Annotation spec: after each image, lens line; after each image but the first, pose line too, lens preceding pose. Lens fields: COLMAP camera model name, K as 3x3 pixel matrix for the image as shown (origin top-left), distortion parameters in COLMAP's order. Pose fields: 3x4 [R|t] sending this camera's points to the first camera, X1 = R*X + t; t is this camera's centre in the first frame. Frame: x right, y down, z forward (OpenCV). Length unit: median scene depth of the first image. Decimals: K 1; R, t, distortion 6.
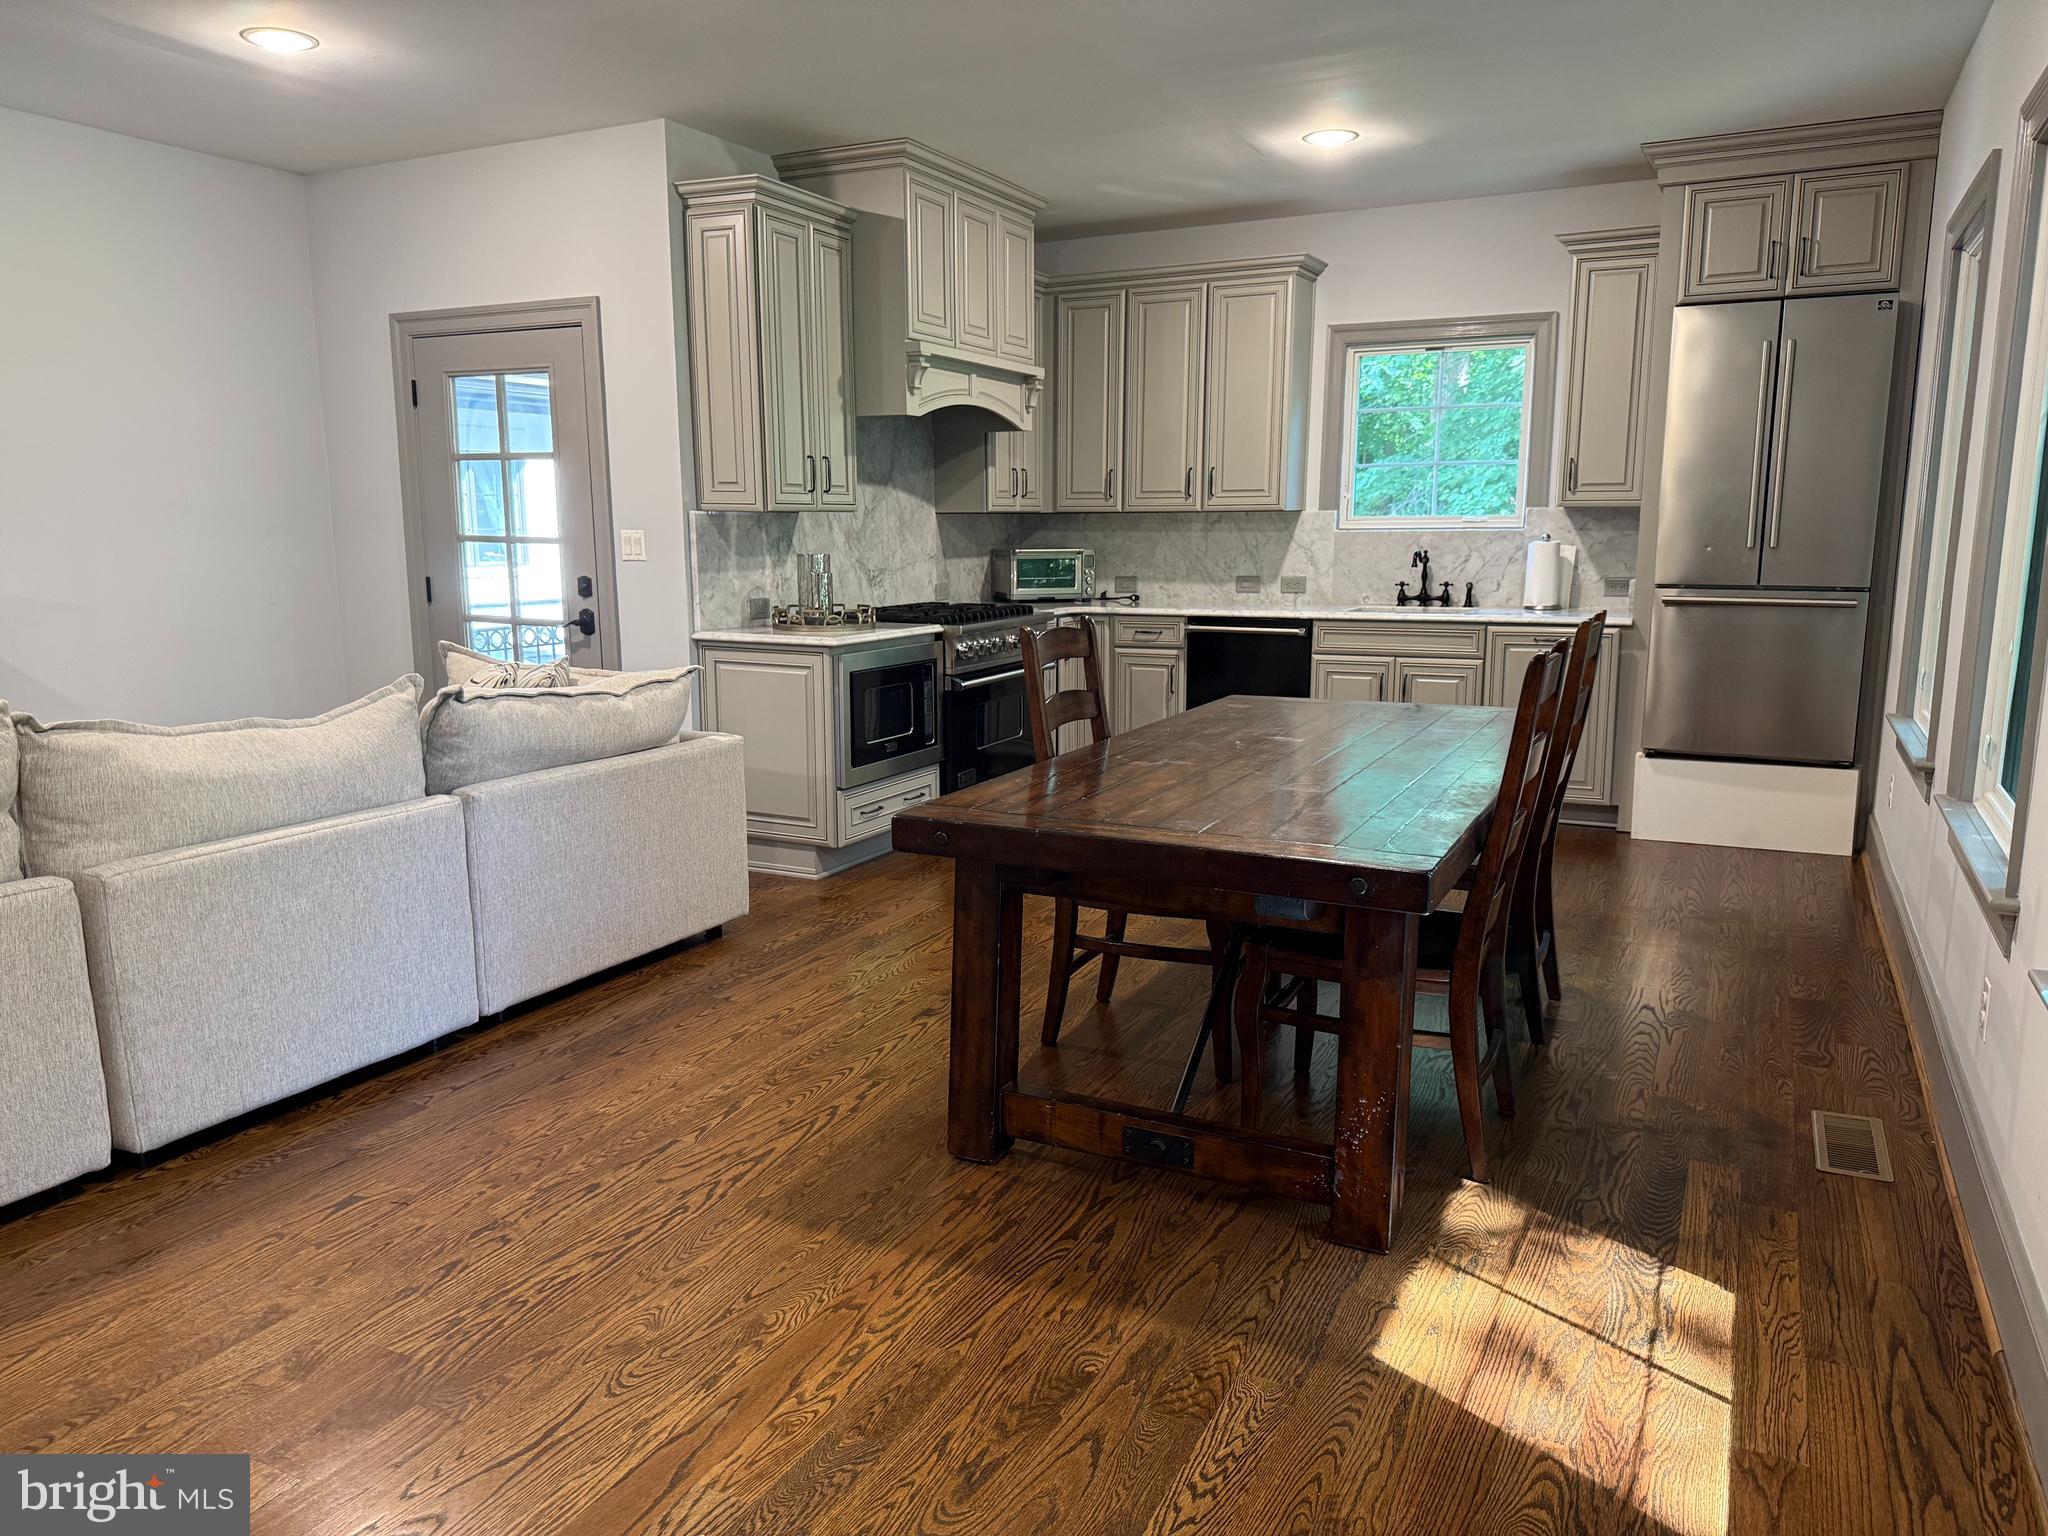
lens RADIAL K [[1449.3, 0, 1016.8], [0, 1449.3, 770.9], [0, 0, 1]] dist [0.095997, -0.008818]
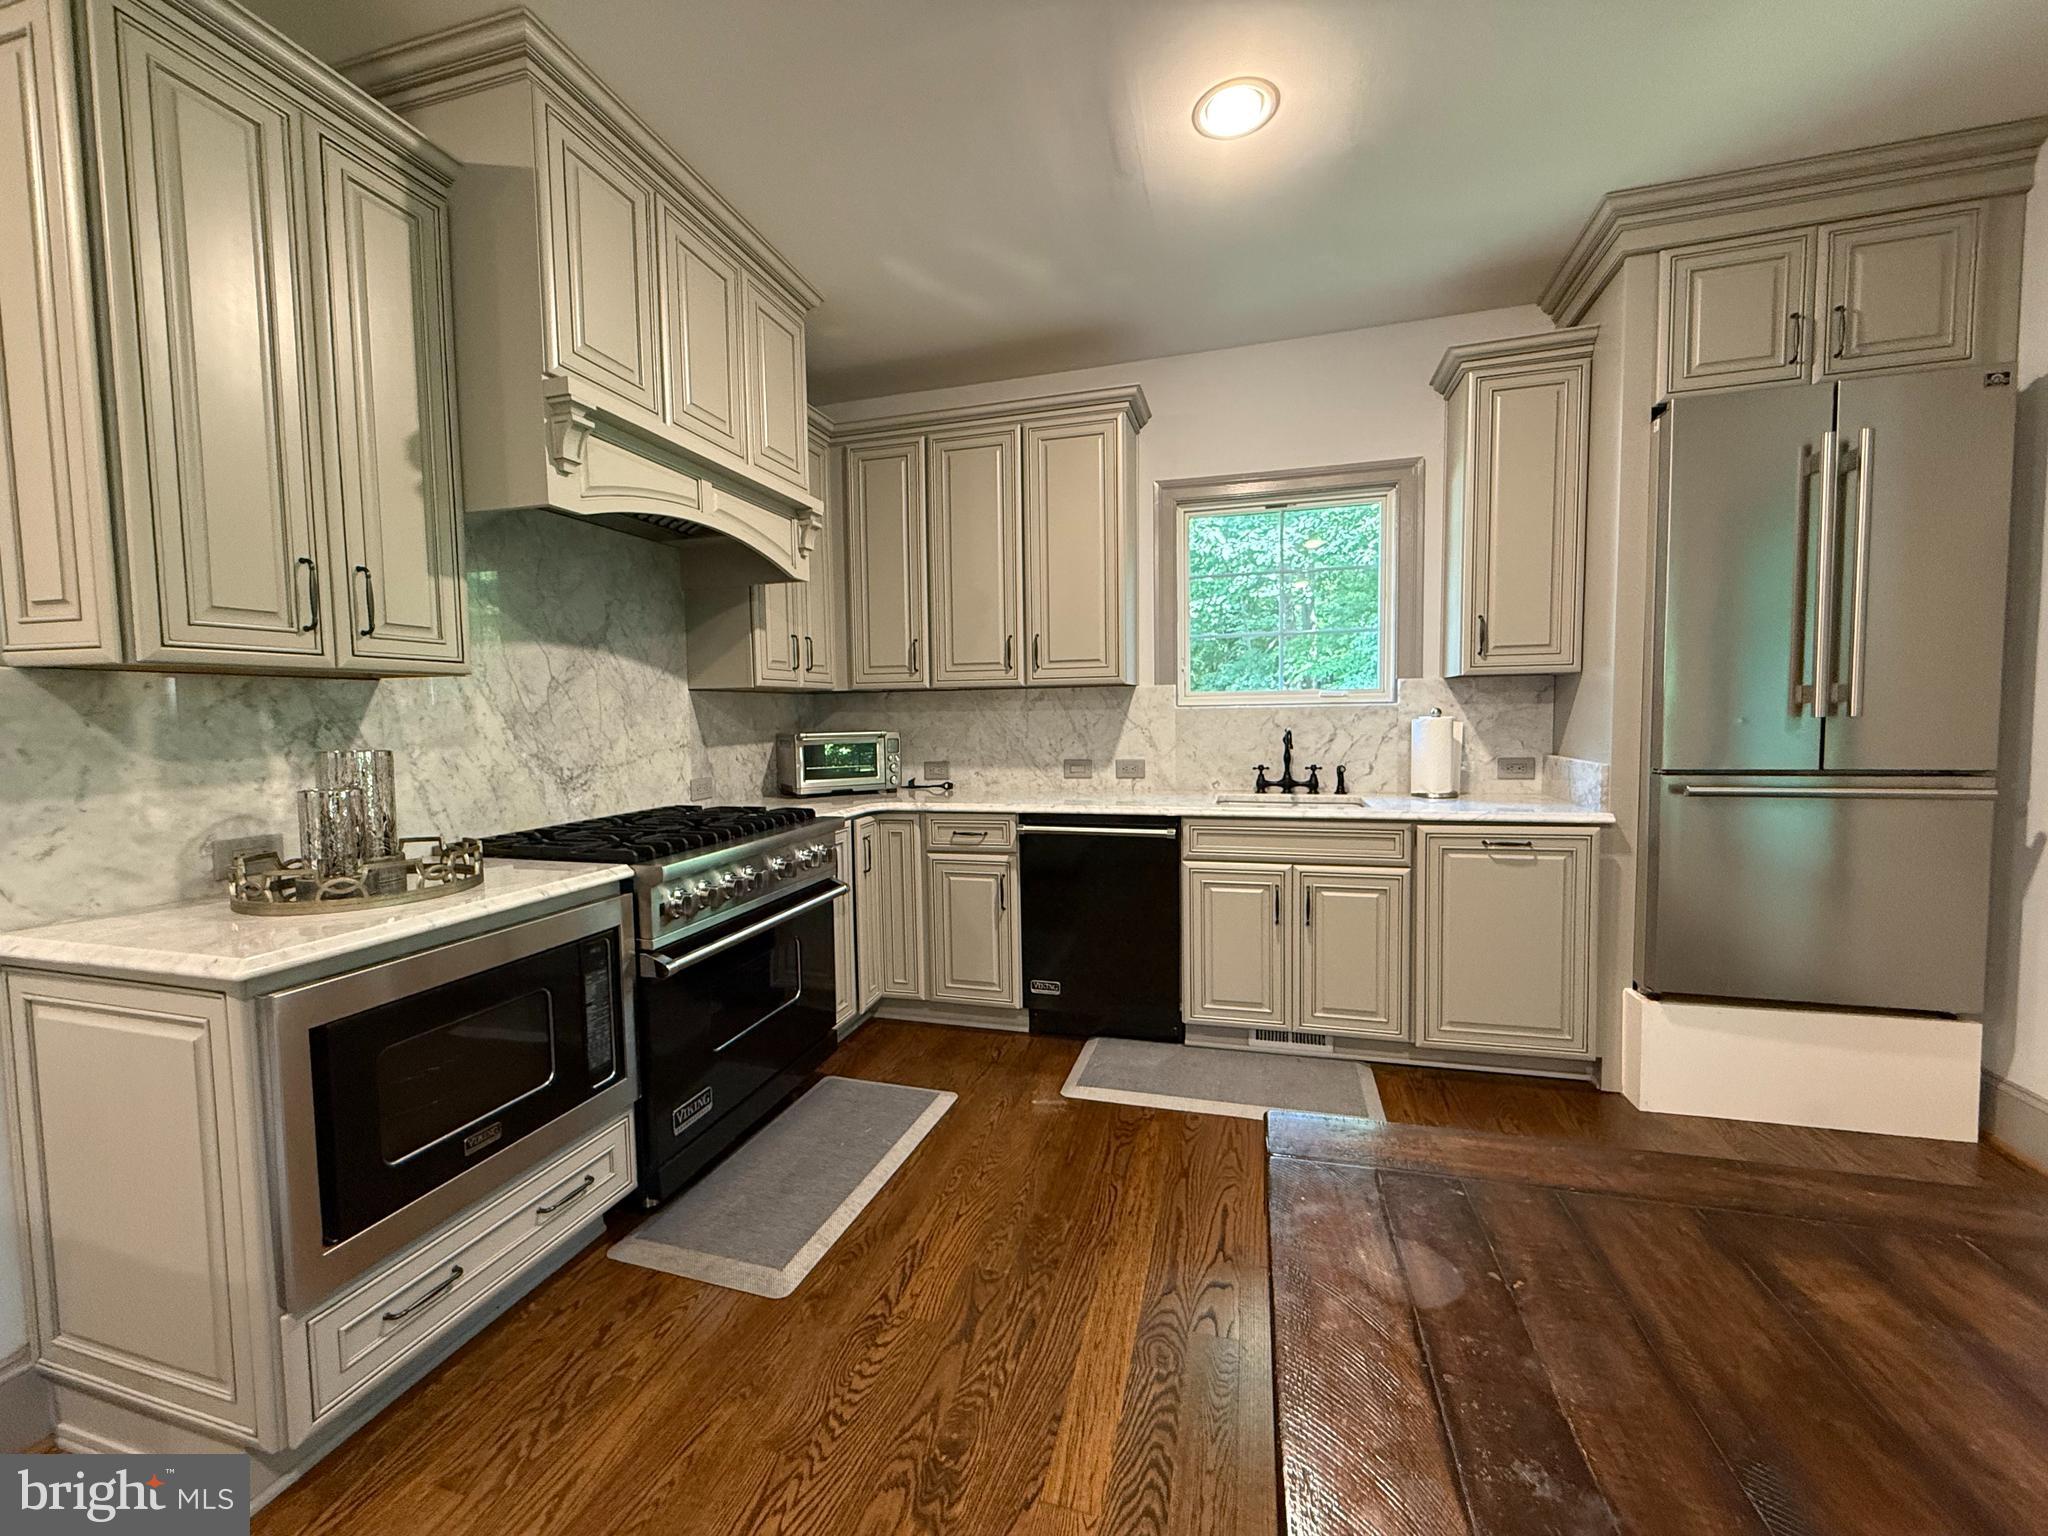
lens RADIAL K [[817.6, 0, 1023.0], [0, 817.6, 768.1], [0, 0, 1]] dist [0.001108, -0.000026]
pose [[0.981492, -0.025658, 0.189777, 0.035917], [0.045652, 0.993763, -0.101743, -0.086027], [-0.185983, 0.108523, 0.976541, 0.563470]]
